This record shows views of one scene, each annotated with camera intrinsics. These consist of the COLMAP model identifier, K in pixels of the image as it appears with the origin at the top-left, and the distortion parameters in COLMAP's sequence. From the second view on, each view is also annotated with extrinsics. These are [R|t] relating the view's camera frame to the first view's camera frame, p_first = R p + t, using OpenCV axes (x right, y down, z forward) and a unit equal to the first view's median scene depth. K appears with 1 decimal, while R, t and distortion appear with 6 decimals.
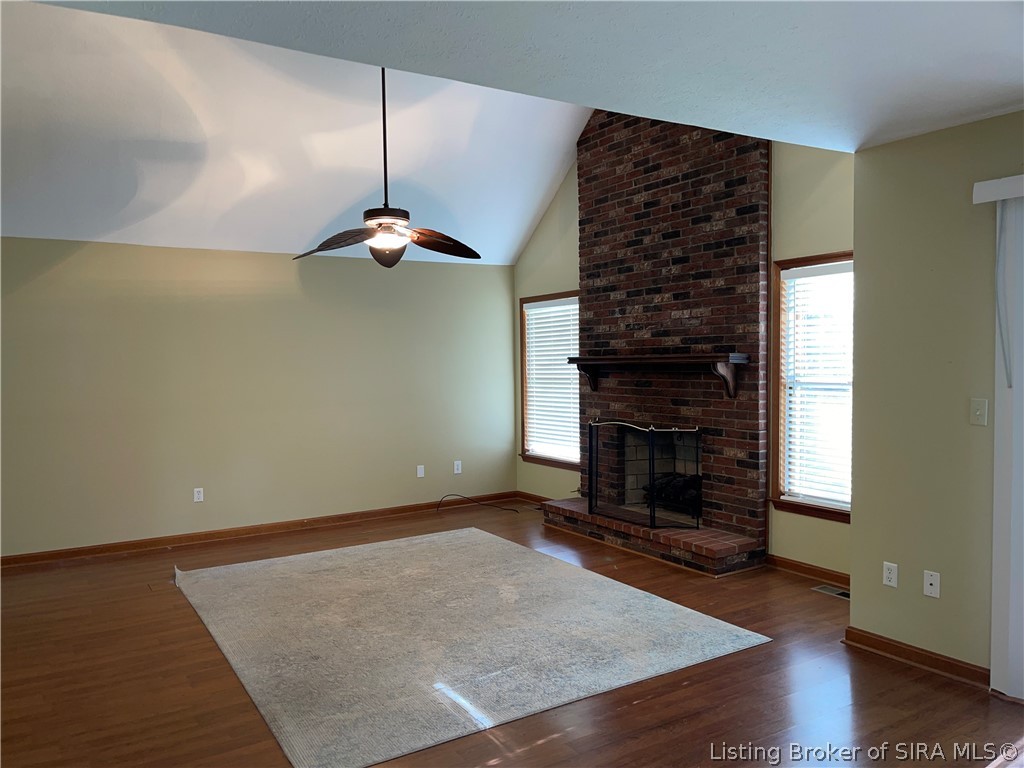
lens RADIAL K [[771.7, 0, 508.8], [0, 771.7, 388.2], [0, 0, 1]] dist [0.069493, -0.091526]
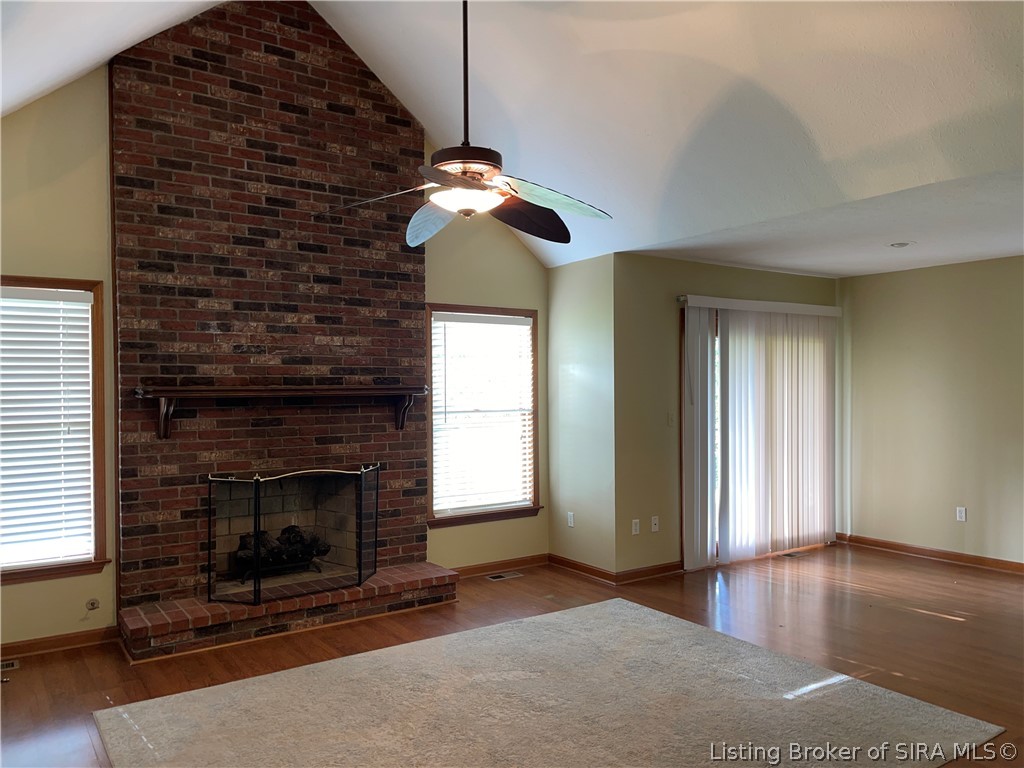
lens RADIAL K [[771.7, 0, 510.8], [0, 771.7, 387.5], [0, 0, 1]] dist [0.069493, -0.091526]
pose [[-0.052890, 0.012215, 0.998526, -0.659519], [0.043047, 0.999024, -0.009941, -0.023554], [-0.997672, 0.042458, -0.053364, 0.824763]]
